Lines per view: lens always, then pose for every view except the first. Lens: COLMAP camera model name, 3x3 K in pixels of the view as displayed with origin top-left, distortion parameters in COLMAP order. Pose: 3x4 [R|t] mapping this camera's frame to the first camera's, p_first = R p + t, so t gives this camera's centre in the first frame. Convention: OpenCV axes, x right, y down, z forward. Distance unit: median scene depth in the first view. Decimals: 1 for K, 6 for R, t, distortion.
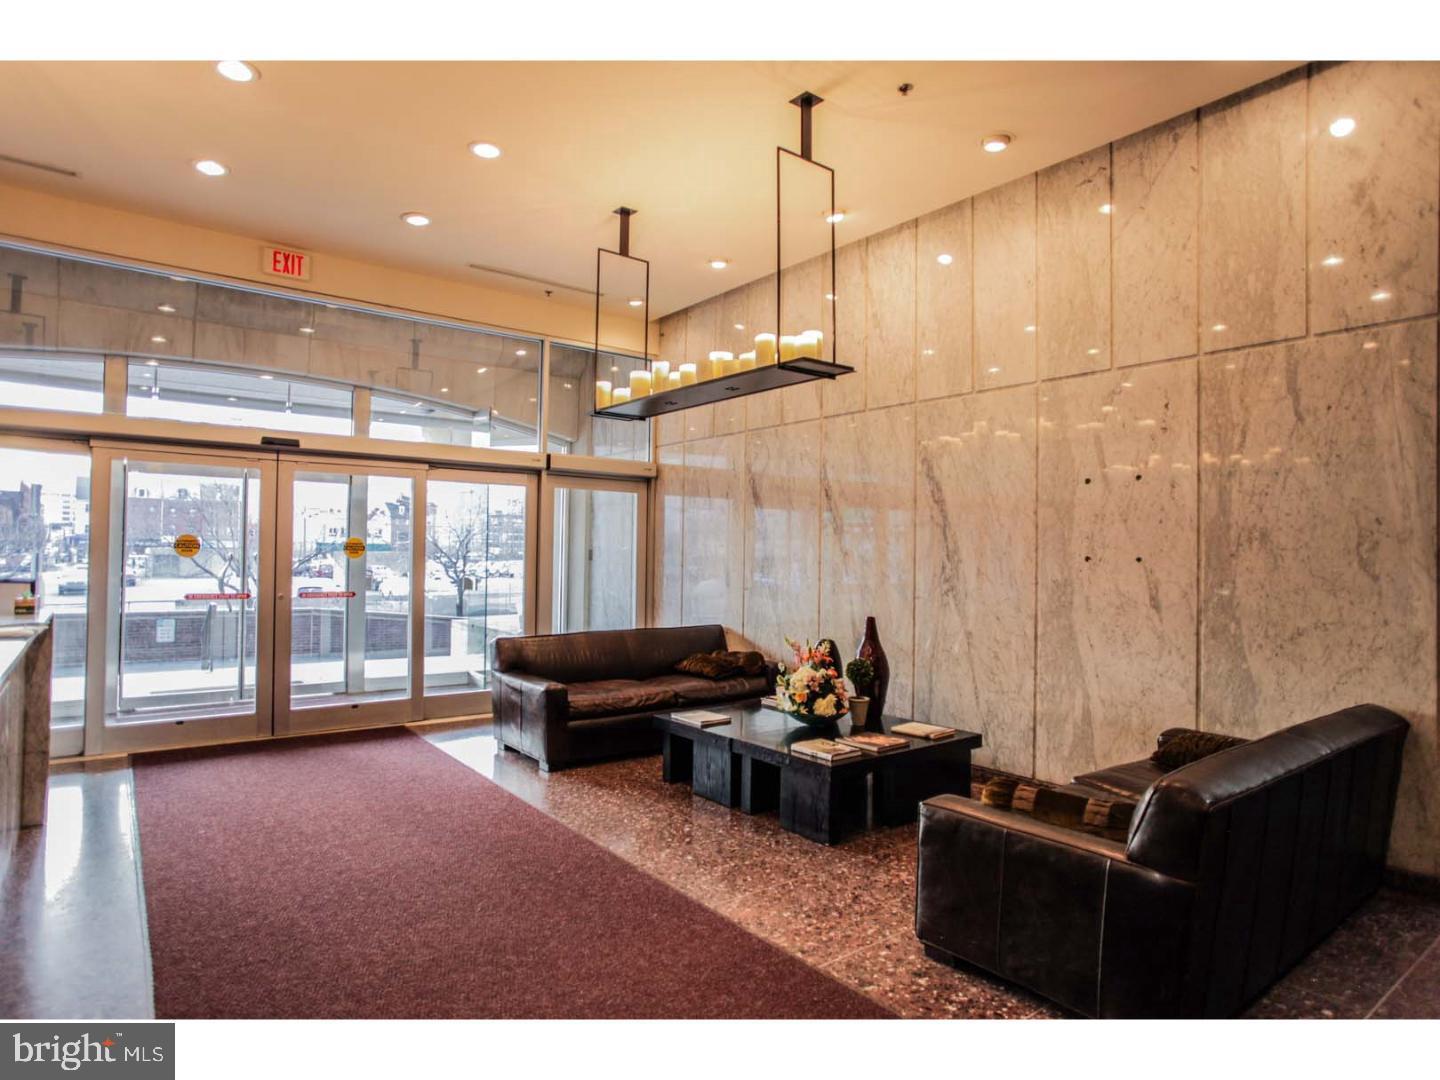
lens RADIAL K [[818.7, 0, 718.1], [0, 818.7, 542.2], [0, 0, 1]] dist [-0.022584, -0.000050]
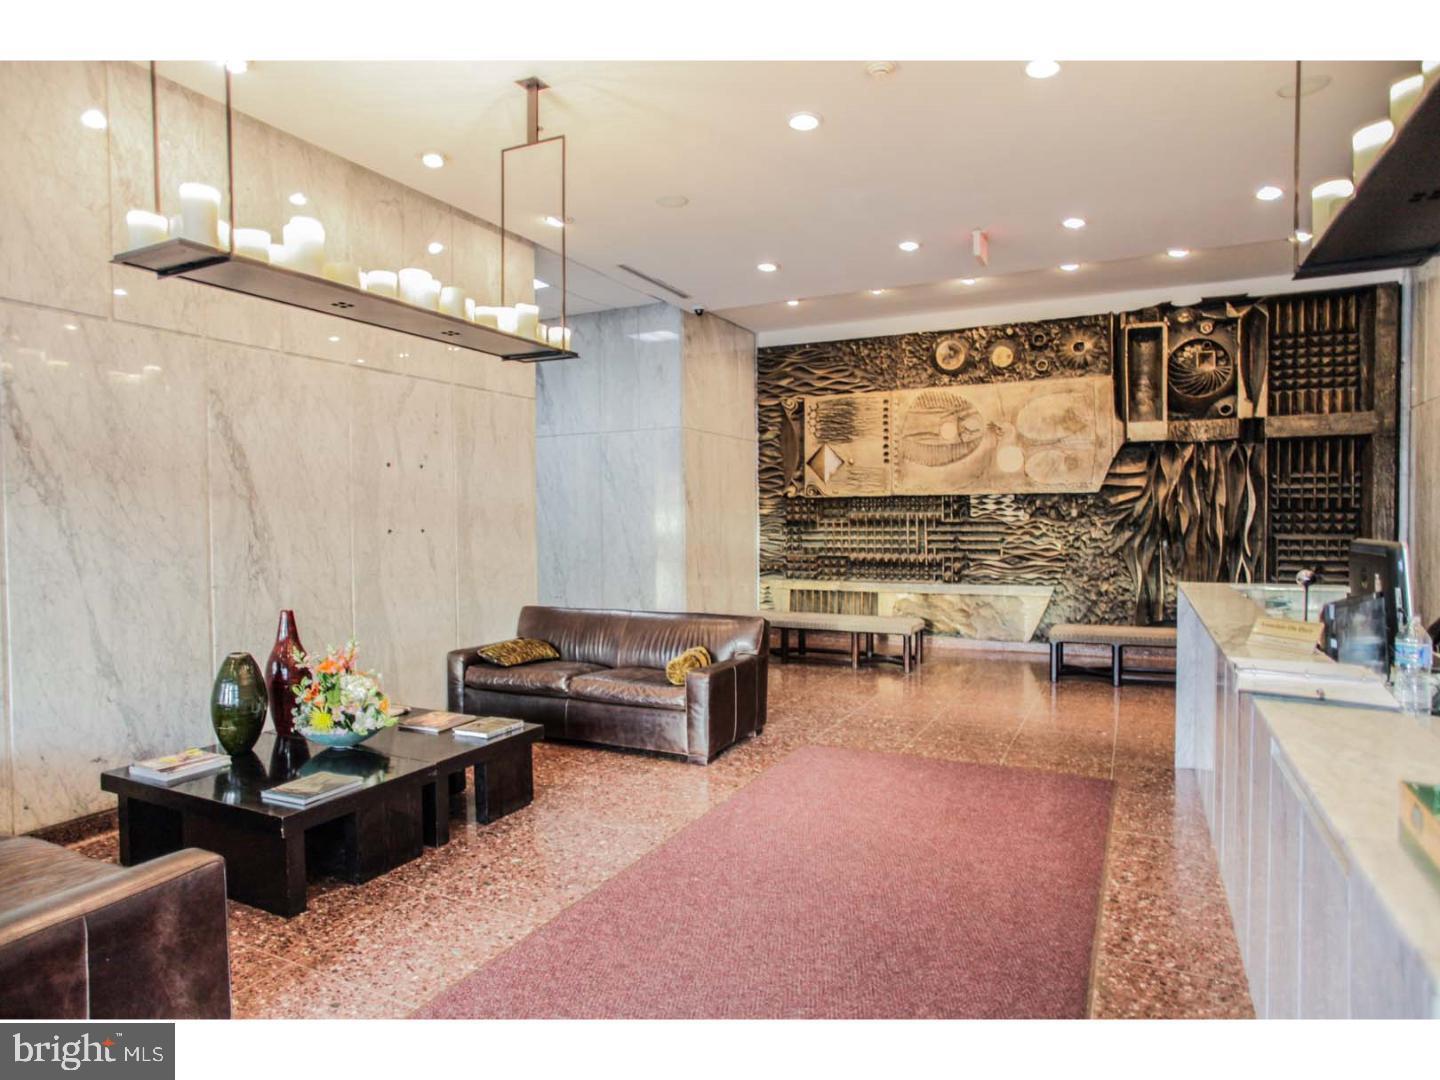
lens RADIAL K [[818.7, 0, 720.6], [0, 818.7, 537.0], [0, 0, 1]] dist [-0.022584, -0.000050]
pose [[-0.420741, -0.031382, 0.906638, -0.709250], [-0.009533, 0.999499, 0.030172, -0.009908], [-0.907131, 0.004052, -0.420829, 0.930789]]
